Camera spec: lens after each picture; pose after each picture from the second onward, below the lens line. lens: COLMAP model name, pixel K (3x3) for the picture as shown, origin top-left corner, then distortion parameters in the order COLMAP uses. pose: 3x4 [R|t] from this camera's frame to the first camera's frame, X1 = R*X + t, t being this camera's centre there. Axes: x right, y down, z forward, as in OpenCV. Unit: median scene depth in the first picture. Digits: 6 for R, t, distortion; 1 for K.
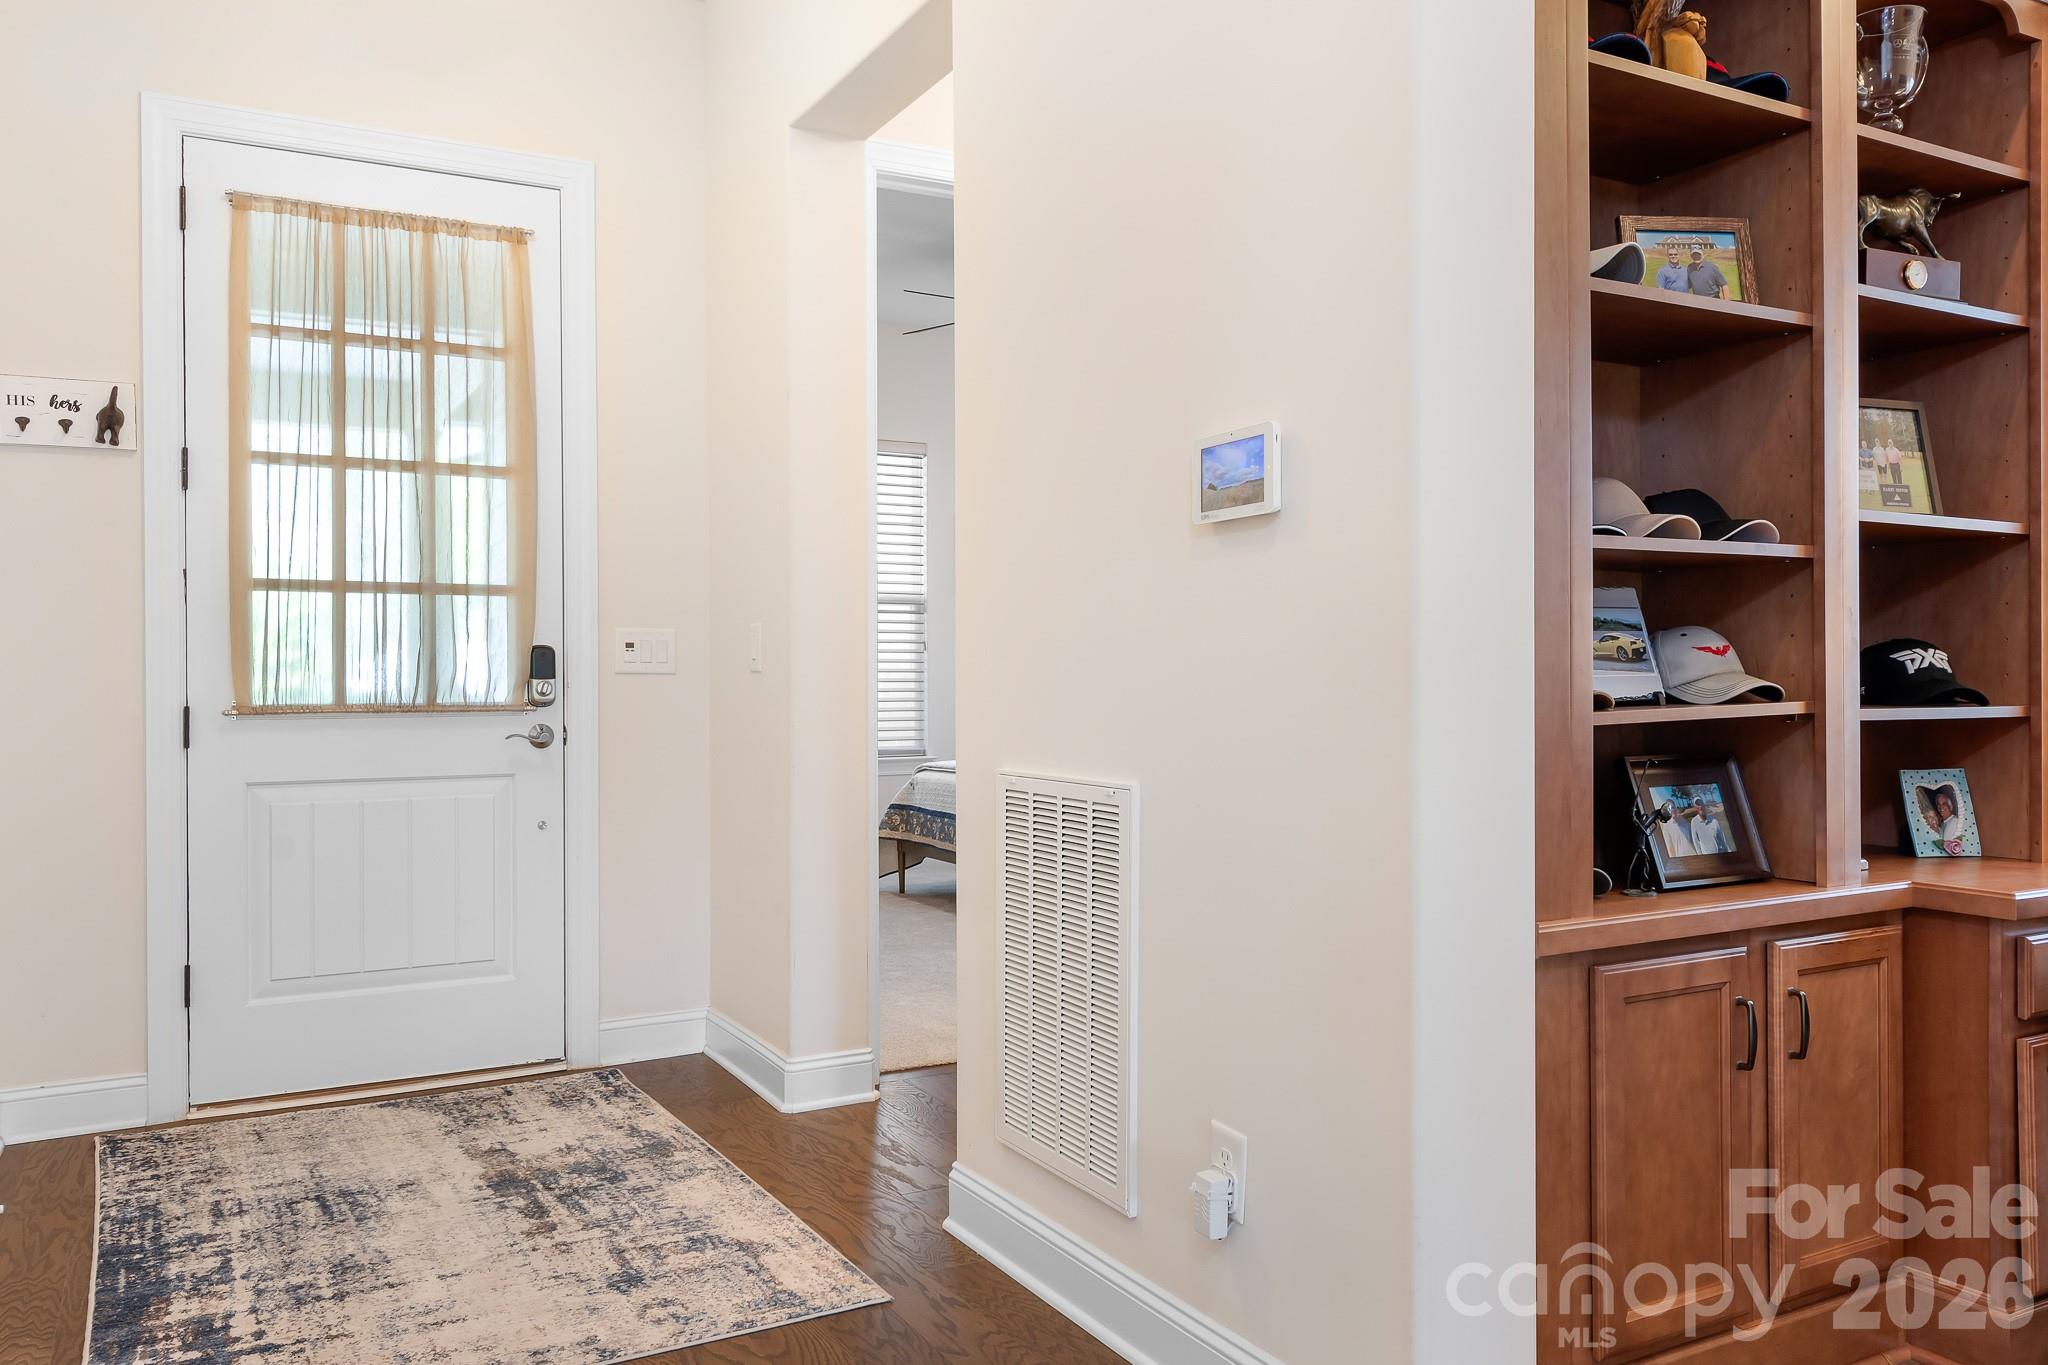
lens RADIAL K [[1541.6, 0, 1029.5], [0, 1541.6, 681.8], [0, 0, 1]] dist [0.003972, 0.007002]
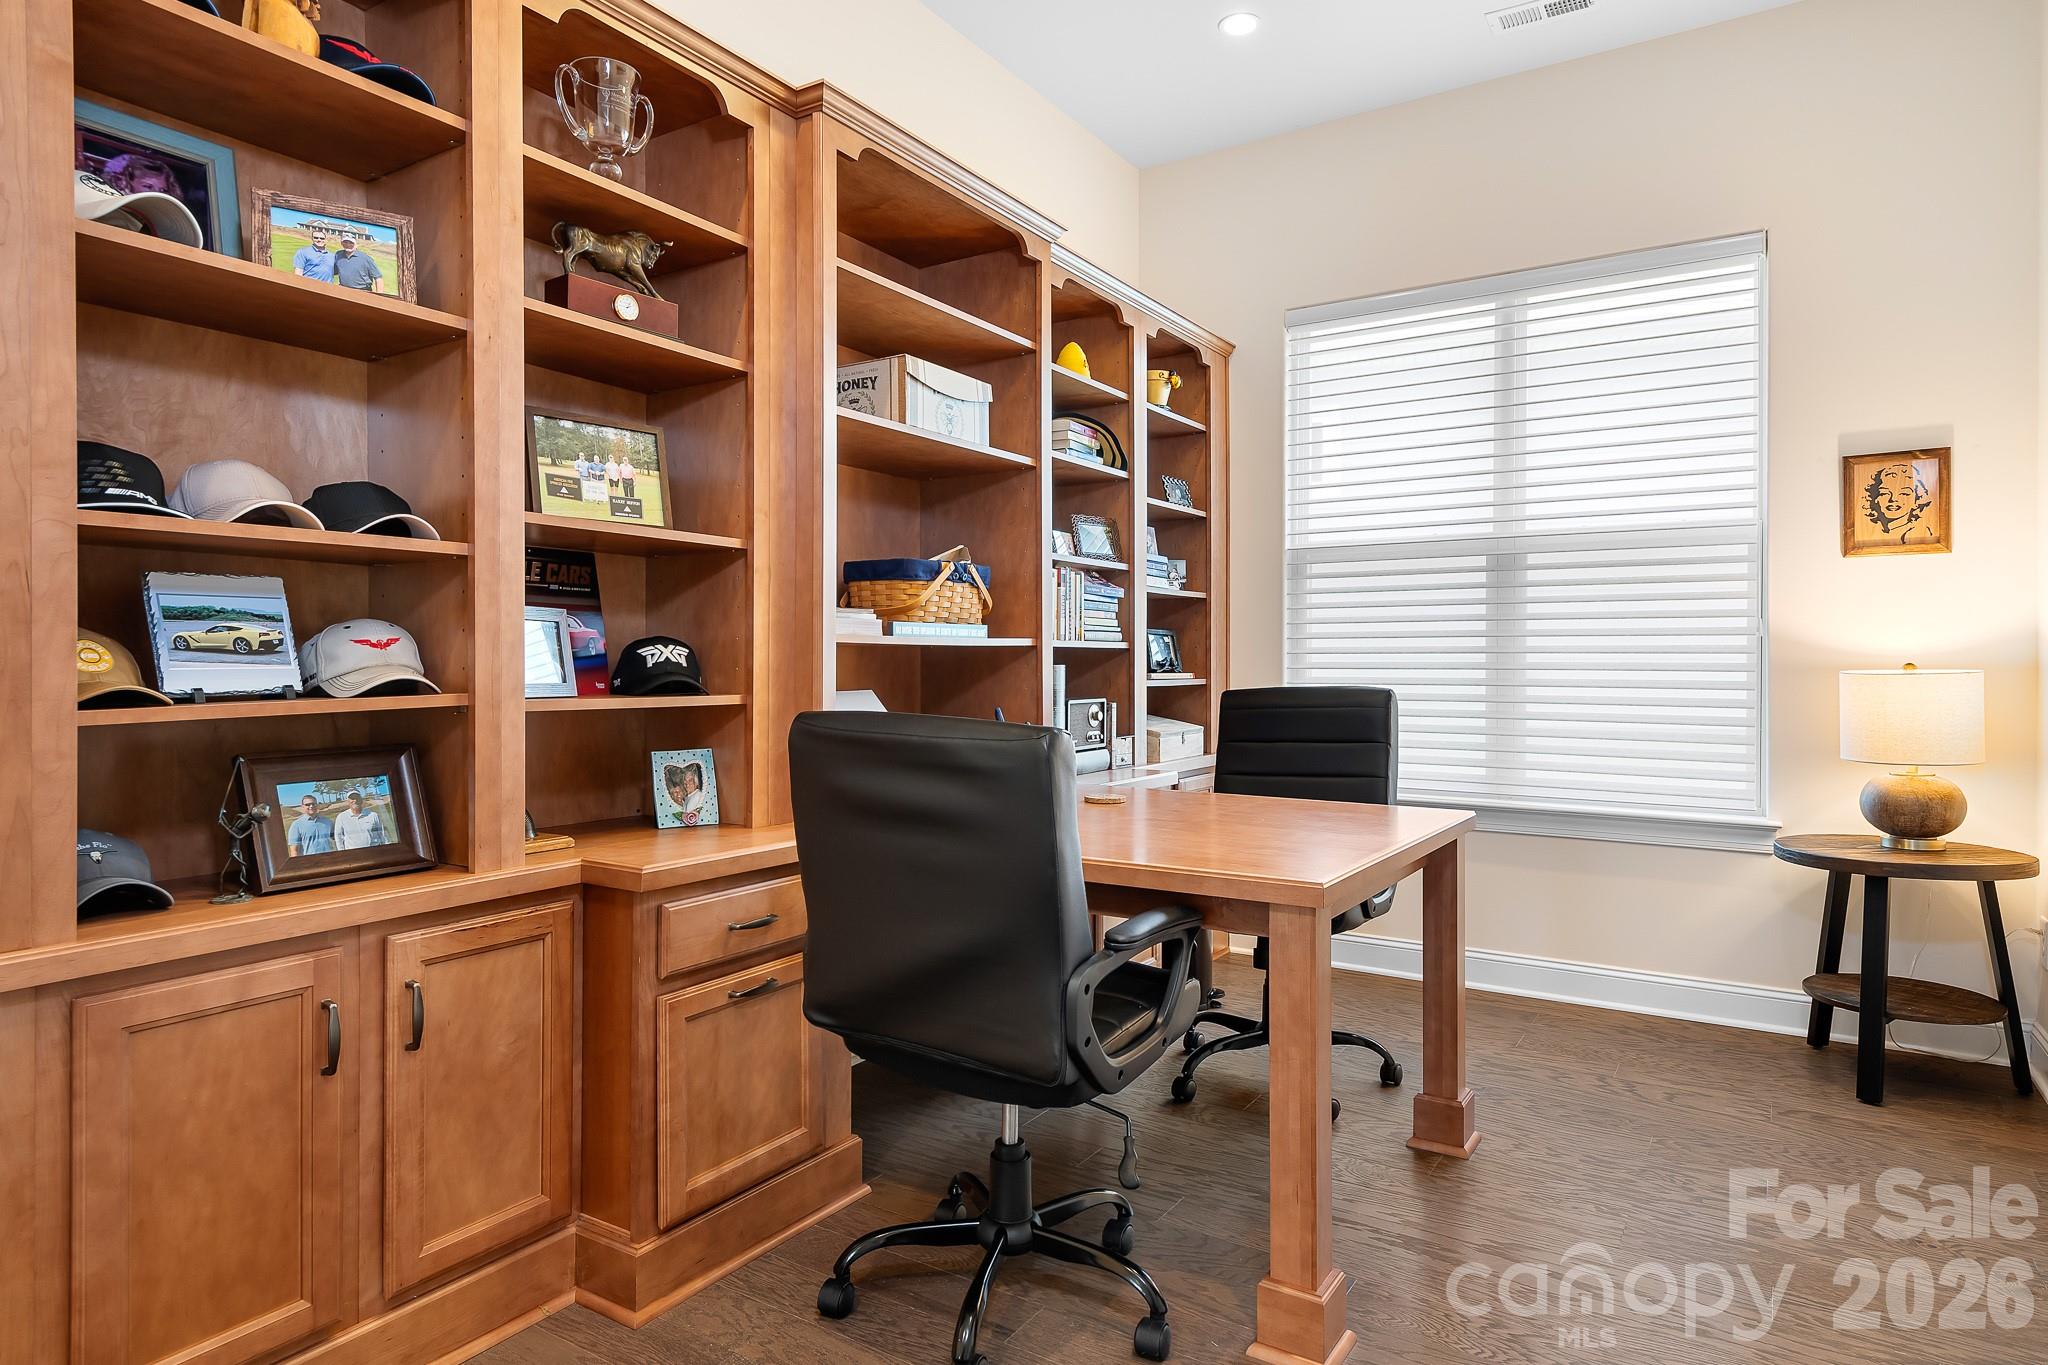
lens RADIAL K [[1157.7, 0, 1022.9], [0, 1157.7, 672.0], [0, 0, 1]] dist [0.003056, -0.001915]
pose [[0.882141, 0.003203, 0.470974, 0.464380], [-0.005366, 0.999980, 0.003250, -0.006454], [-0.470954, -0.005394, 0.882141, 0.139910]]
